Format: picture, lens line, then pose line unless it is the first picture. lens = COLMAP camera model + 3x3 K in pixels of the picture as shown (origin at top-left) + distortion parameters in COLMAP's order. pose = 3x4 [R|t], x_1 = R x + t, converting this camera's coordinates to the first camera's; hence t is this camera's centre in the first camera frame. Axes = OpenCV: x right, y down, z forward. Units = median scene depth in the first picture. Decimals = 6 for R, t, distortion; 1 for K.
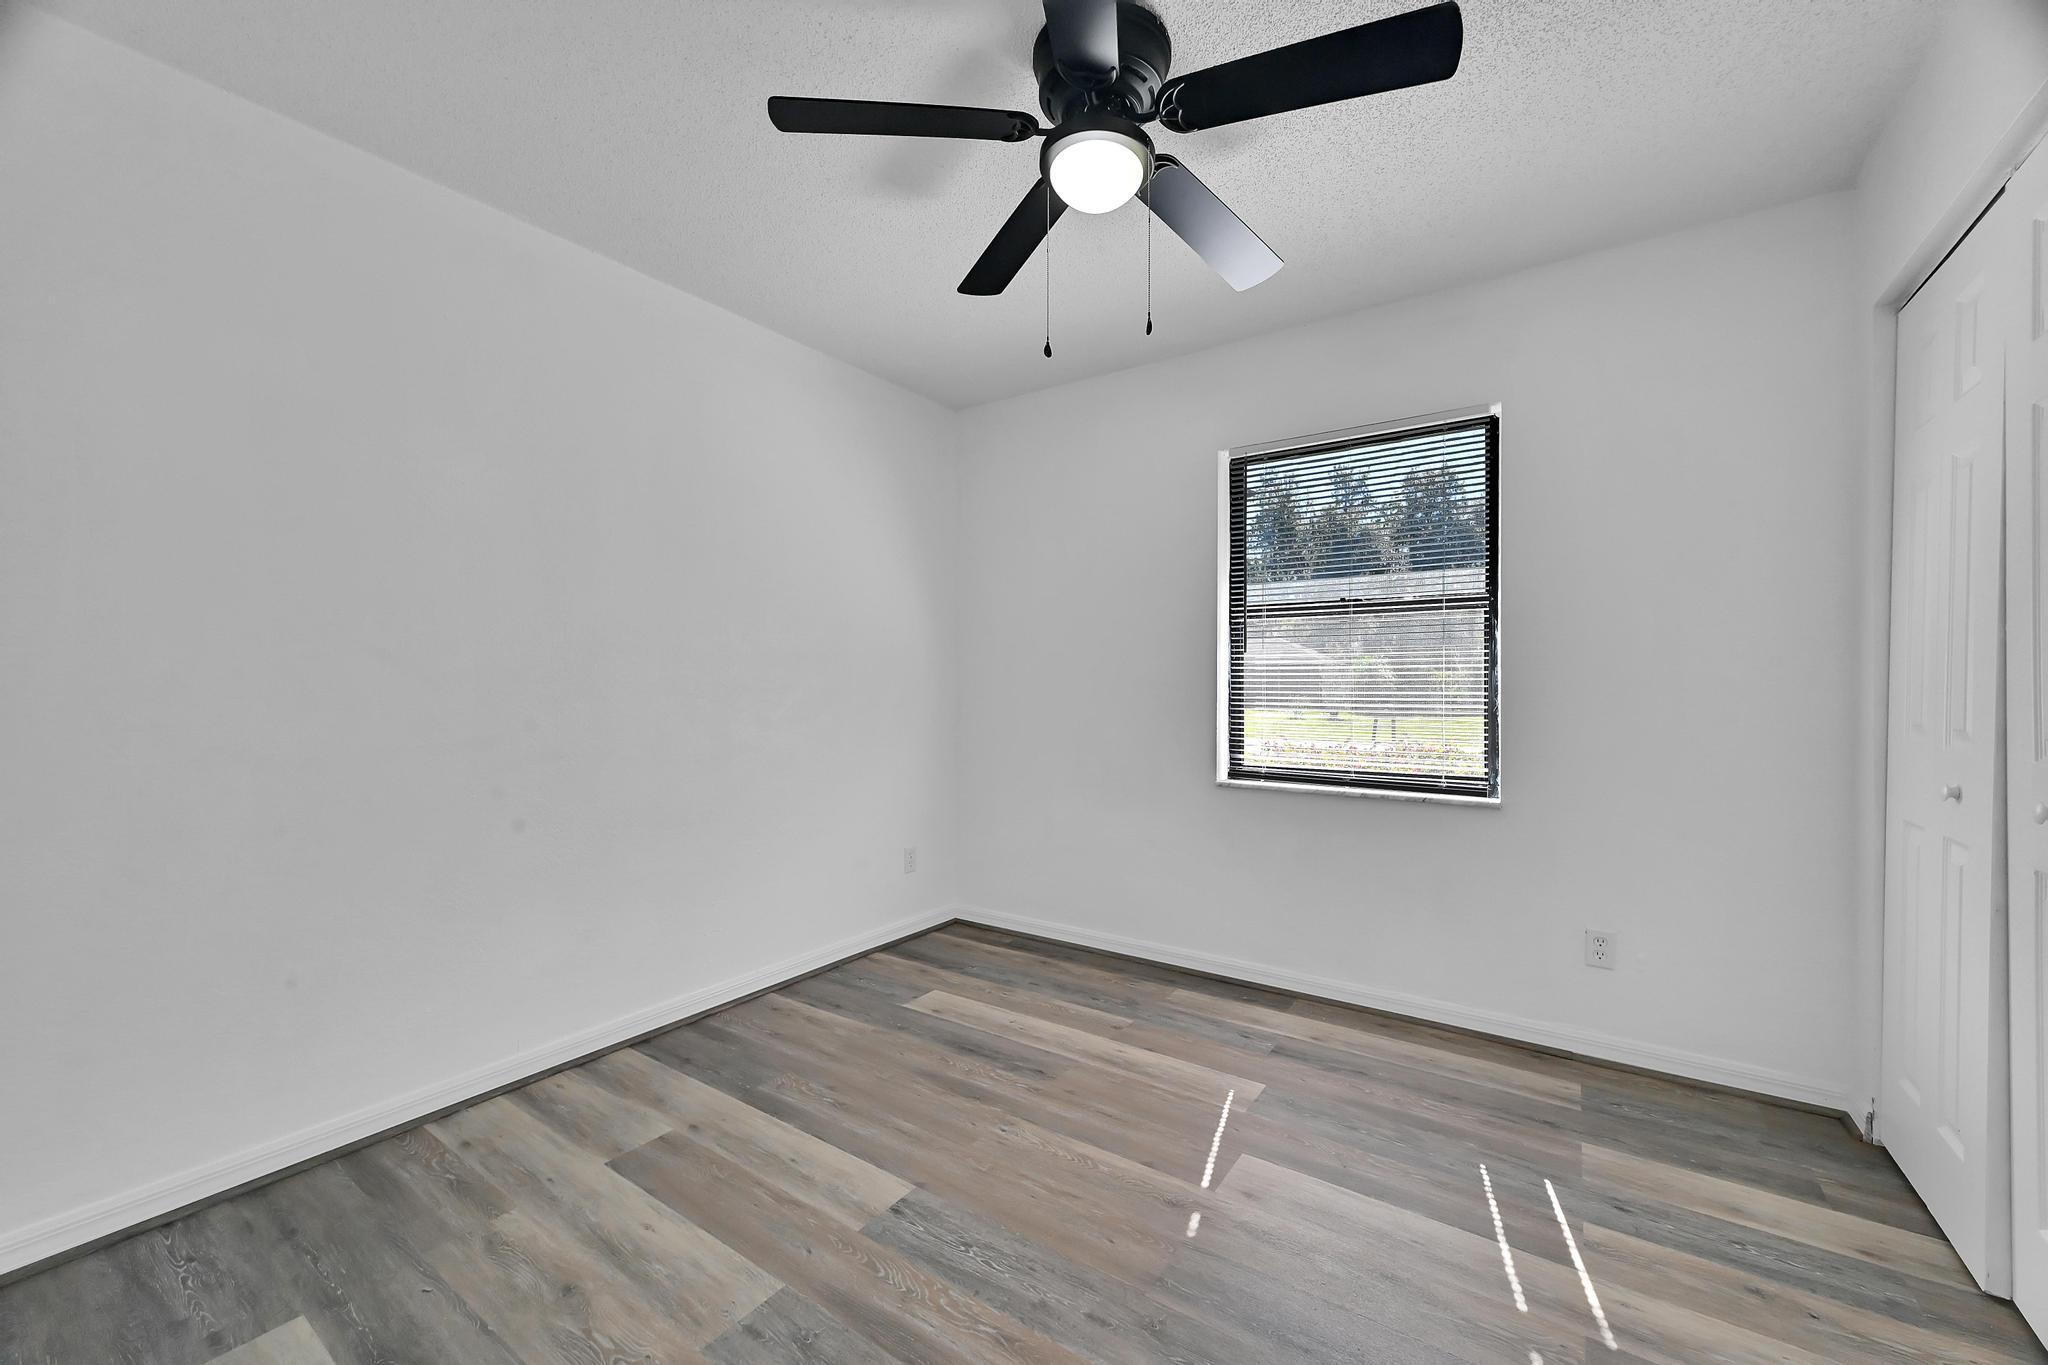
lens RADIAL K [[802.6, 0, 1013.6], [0, 802.6, 688.4], [0, 0, 1]] dist [-0.000770, 0.003765]
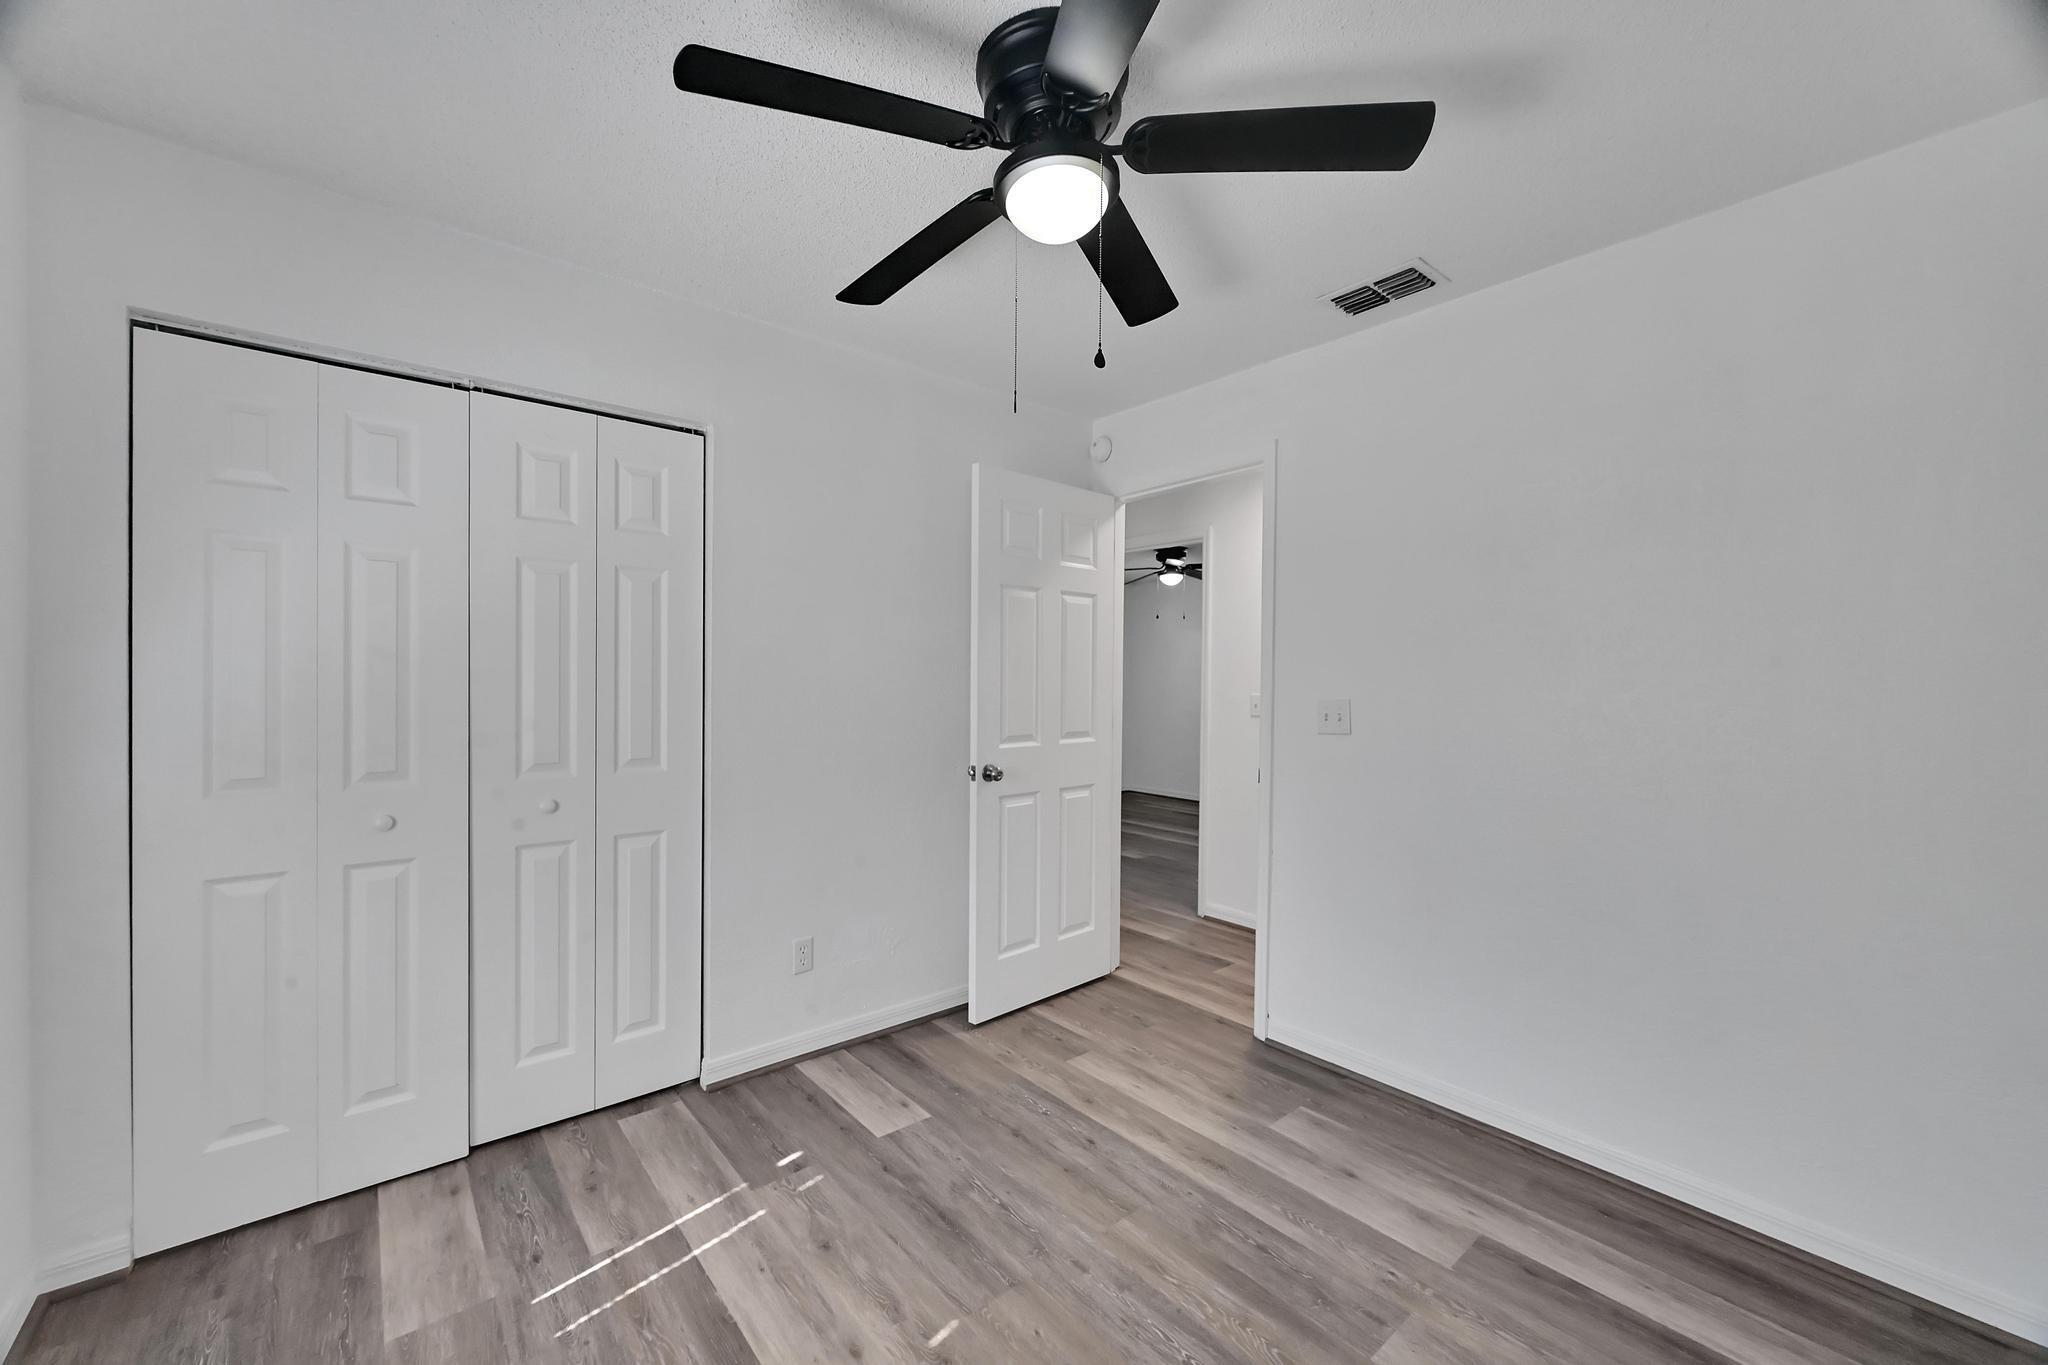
lens RADIAL K [[797.0, 0, 1019.6], [0, 797.0, 688.7], [0, 0, 1]] dist [-0.001730, 0.000150]
pose [[-0.966818, -0.012041, 0.255184, -0.101728], [-0.008475, 0.999851, 0.015071, -0.113907], [-0.255327, 0.012408, -0.966775, 2.070714]]
